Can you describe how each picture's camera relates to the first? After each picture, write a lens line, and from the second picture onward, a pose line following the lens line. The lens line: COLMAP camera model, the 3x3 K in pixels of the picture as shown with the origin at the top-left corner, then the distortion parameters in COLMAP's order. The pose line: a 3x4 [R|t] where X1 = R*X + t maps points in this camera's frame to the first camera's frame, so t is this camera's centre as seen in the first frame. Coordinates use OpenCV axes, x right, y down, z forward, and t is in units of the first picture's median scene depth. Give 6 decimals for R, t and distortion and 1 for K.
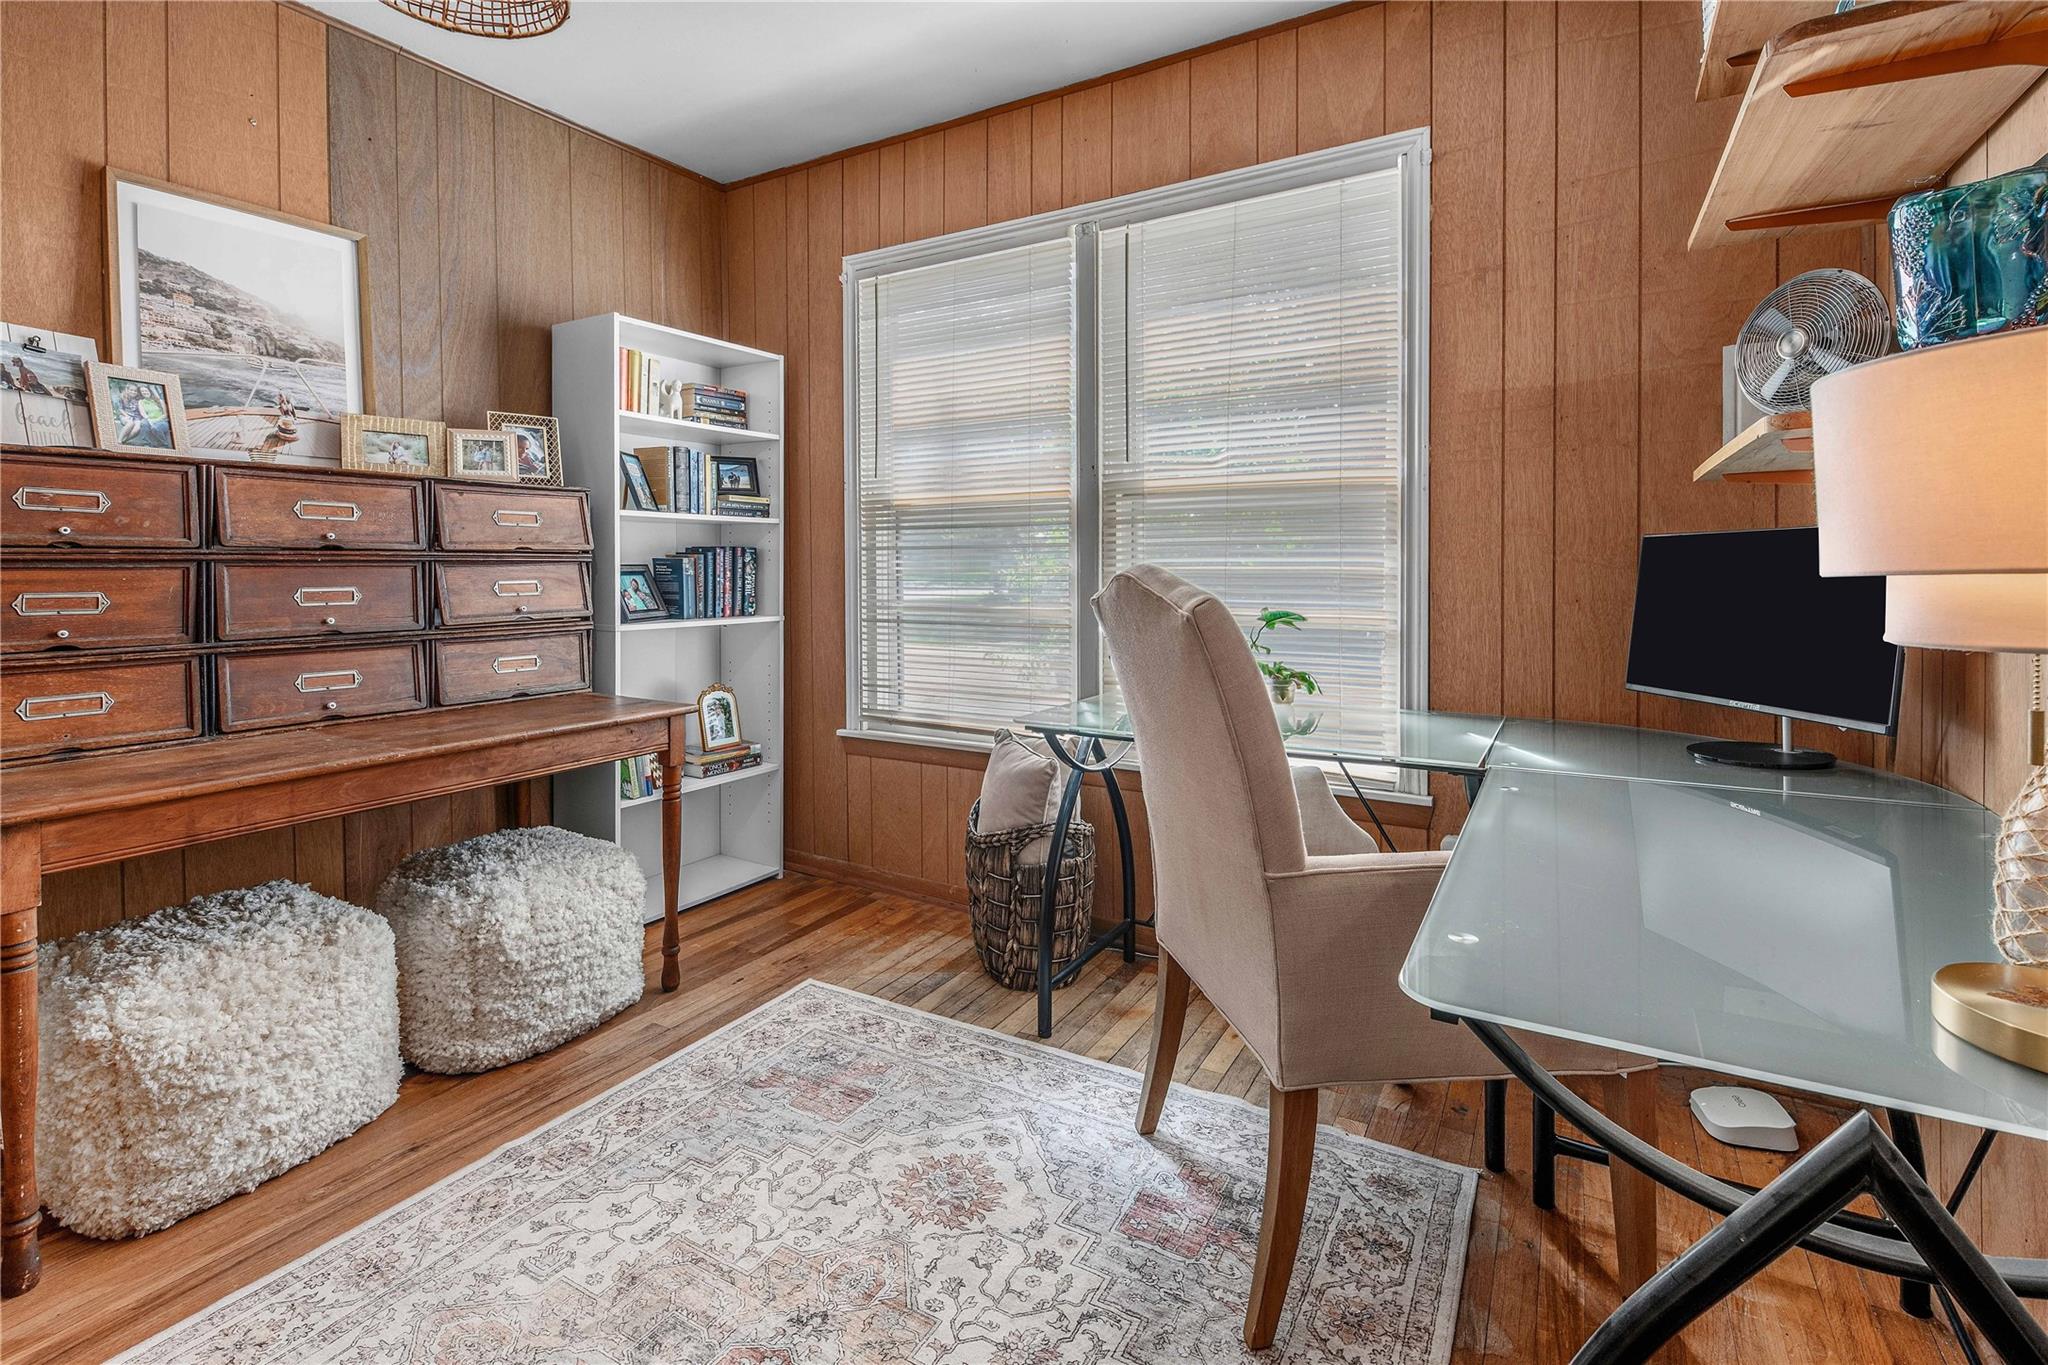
lens RADIAL K [[943.3, 0, 1026.7], [0, 943.3, 574.8], [0, 0, 1]] dist [0.004661, -0.000776]
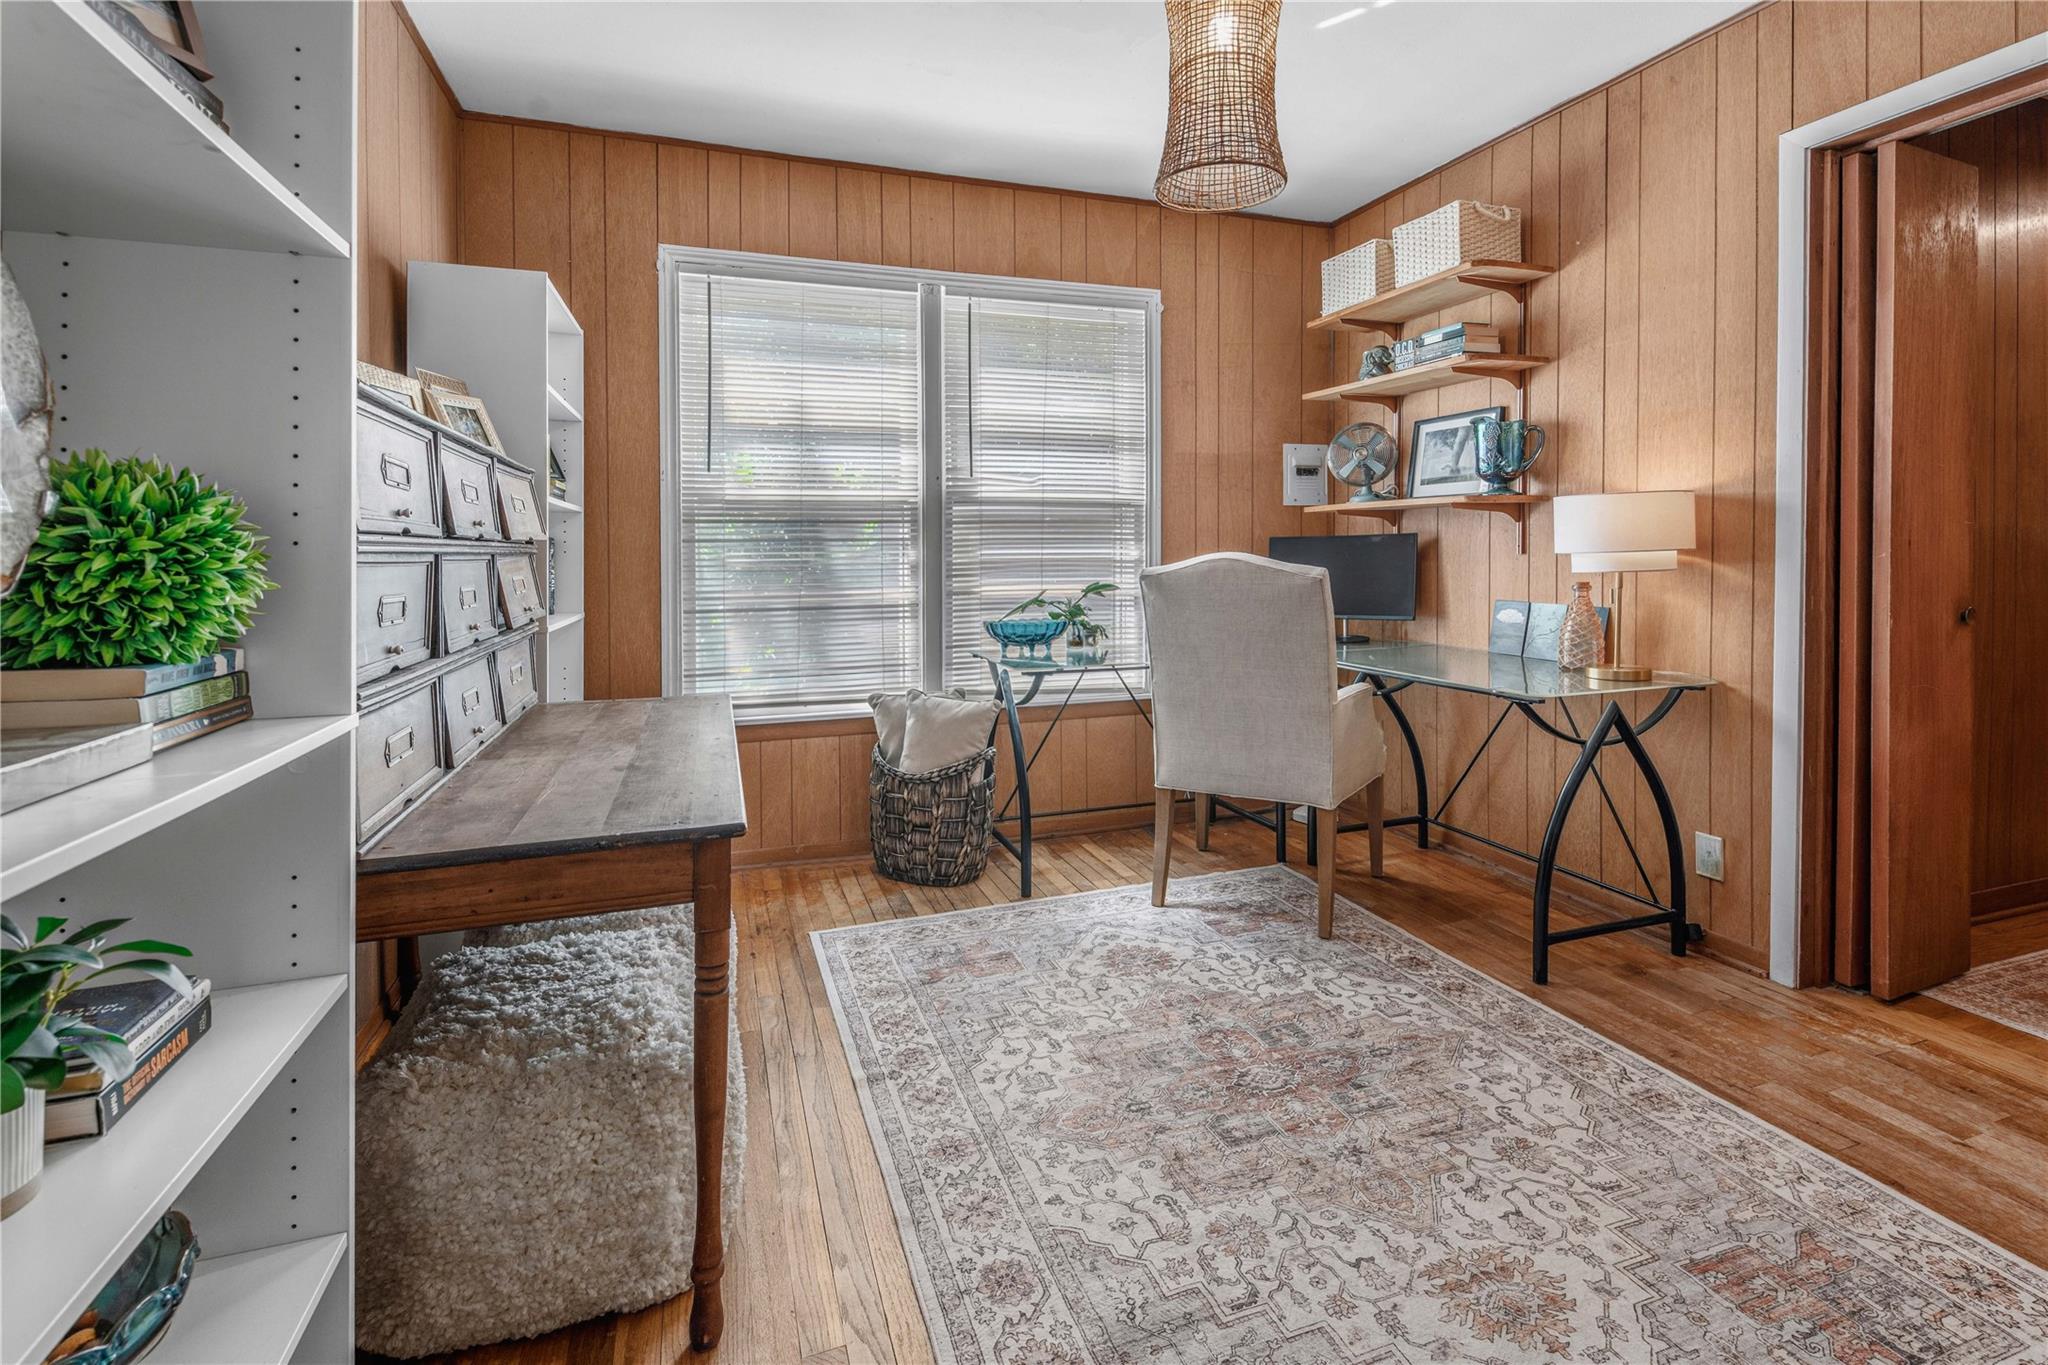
lens RADIAL K [[943.3, 0, 1026.7], [0, 943.3, 574.8], [0, 0, 1]] dist [0.004661, -0.000776]
pose [[0.648840, -0.020399, 0.760652, -0.935088], [0.015540, 0.999787, 0.013557, 0.000249], [-0.760766, 0.003024, 0.649019, 0.095802]]
